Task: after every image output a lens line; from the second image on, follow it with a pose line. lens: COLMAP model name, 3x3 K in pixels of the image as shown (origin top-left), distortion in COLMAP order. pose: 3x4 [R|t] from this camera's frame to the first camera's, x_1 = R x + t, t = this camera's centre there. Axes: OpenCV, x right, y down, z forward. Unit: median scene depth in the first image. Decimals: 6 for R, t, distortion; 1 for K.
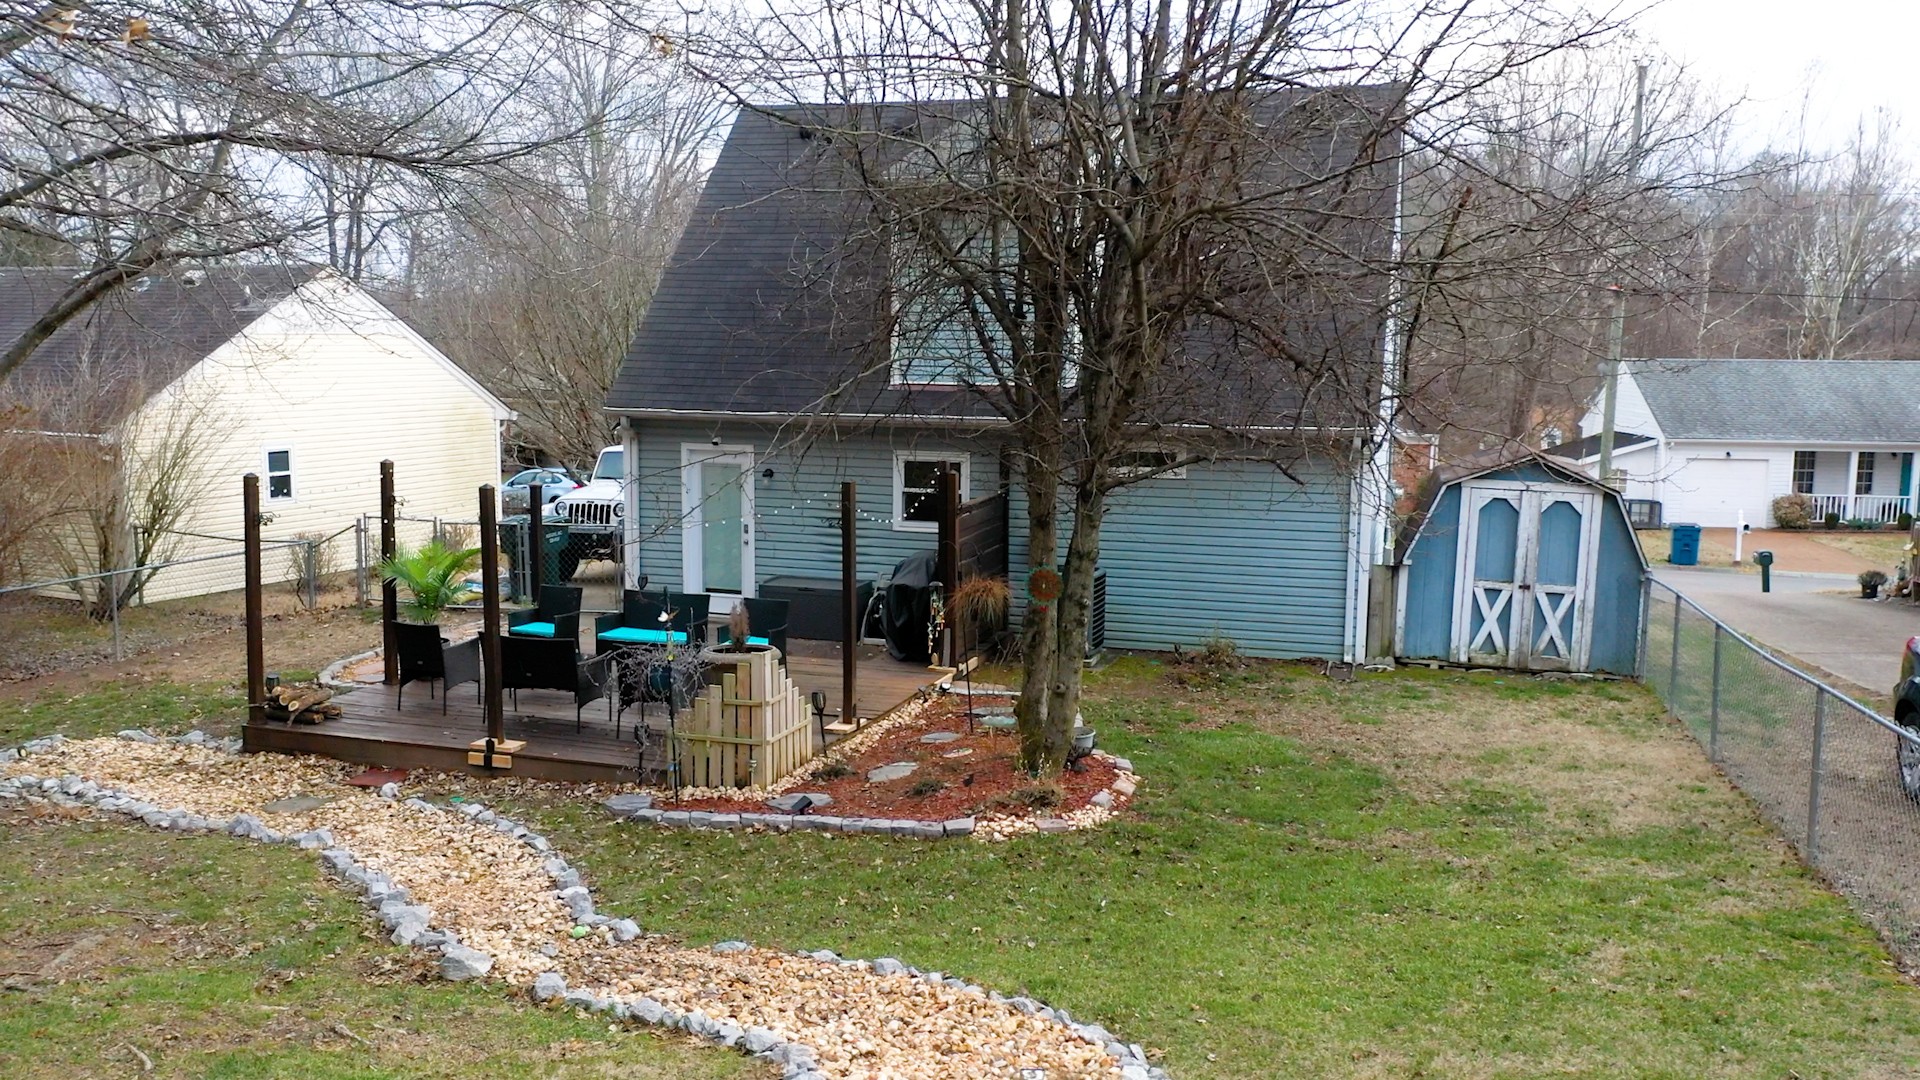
lens RADIAL K [[1578.2, 0, 960.0], [0, 1578.2, 540.0], [0, 0, 1]] dist [0.012682, 0.008716]
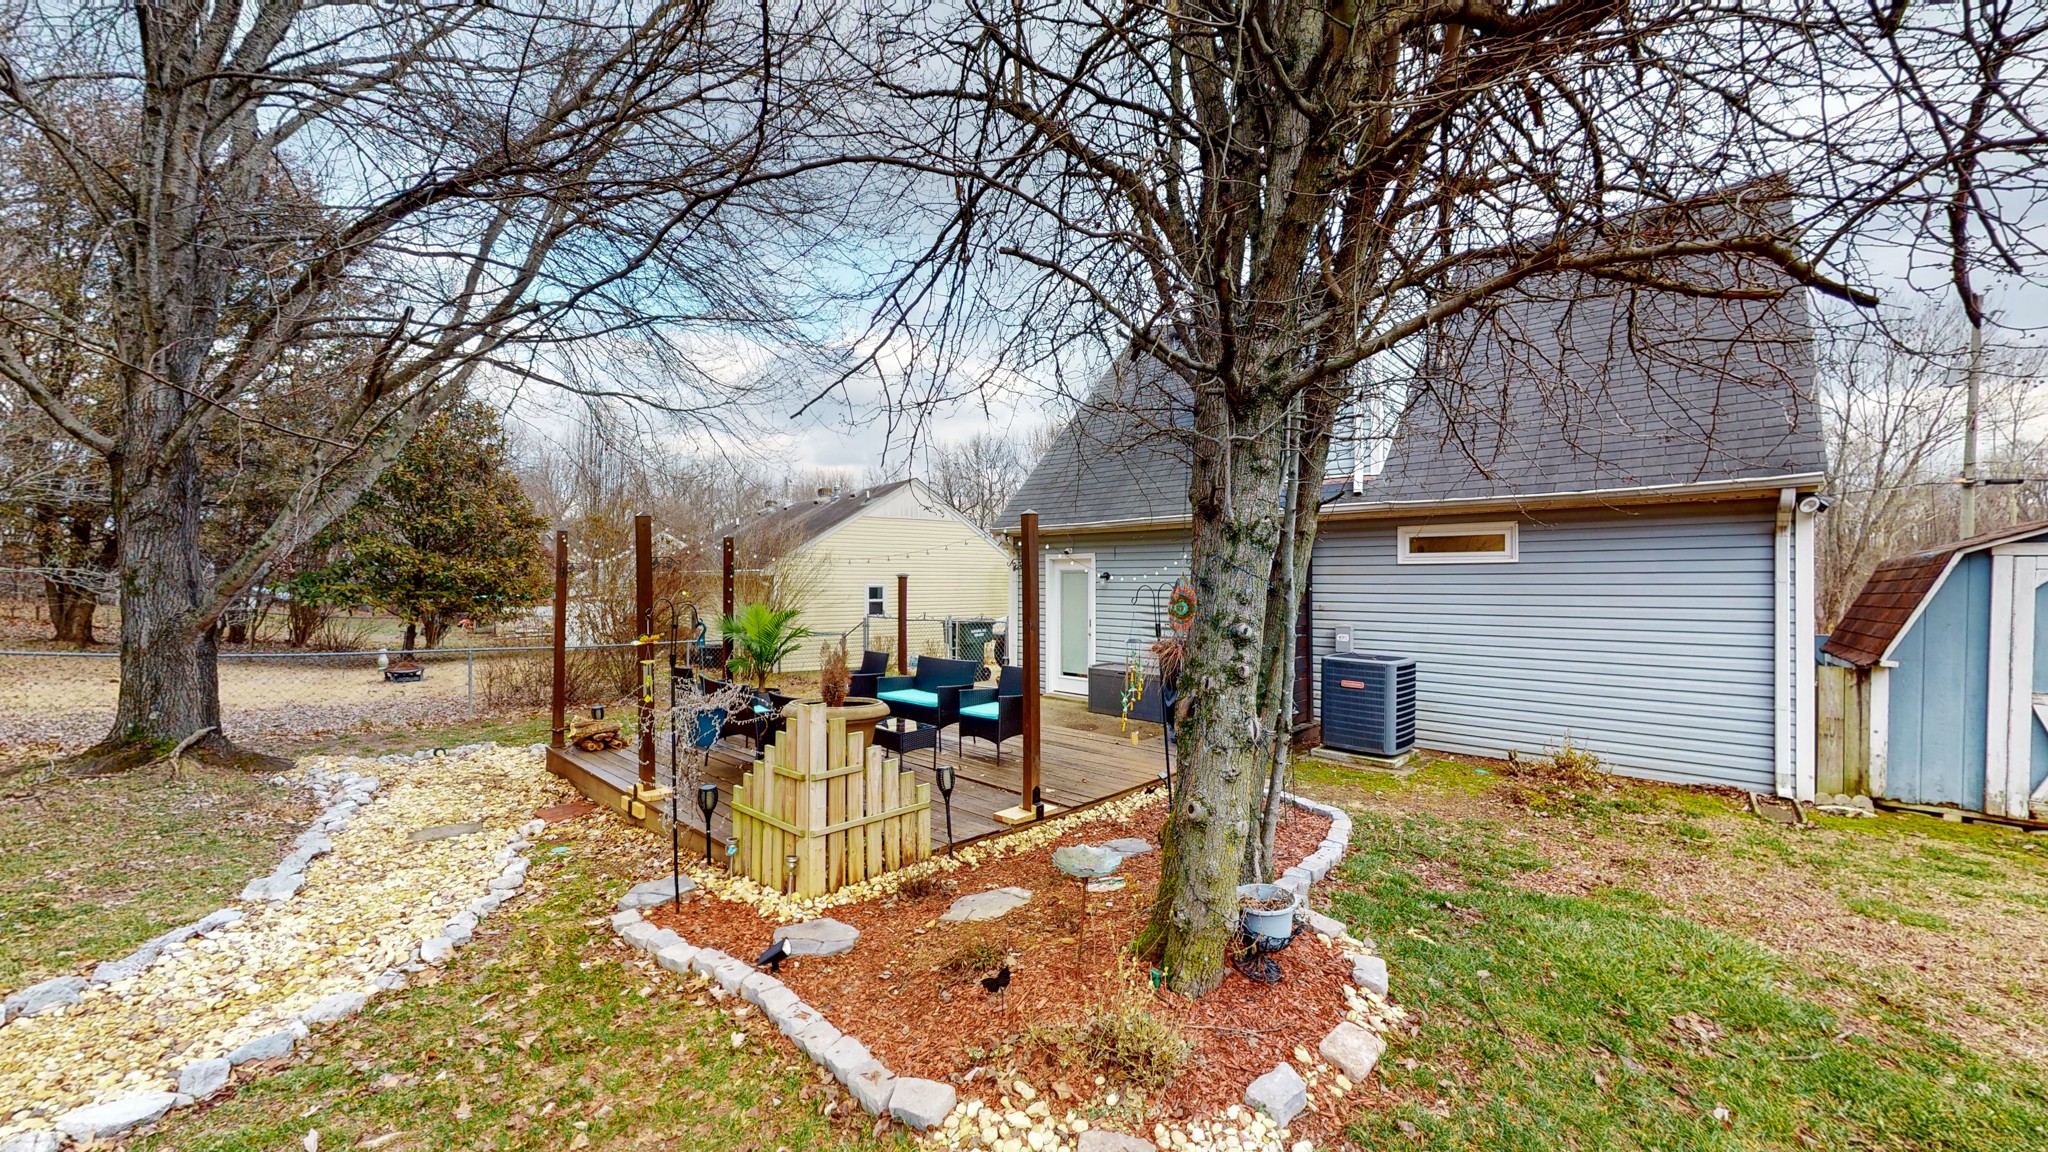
lens RADIAL K [[748.8, 0, 1023.0], [0, 748.8, 580.7], [0, 0, 1]] dist [0.000077, -0.000008]
pose [[0.898197, -0.009385, -0.439493, 0.096892], [-0.048977, 0.991411, -0.121267, 0.044792], [0.436856, 0.130447, 0.890023, 0.629805]]
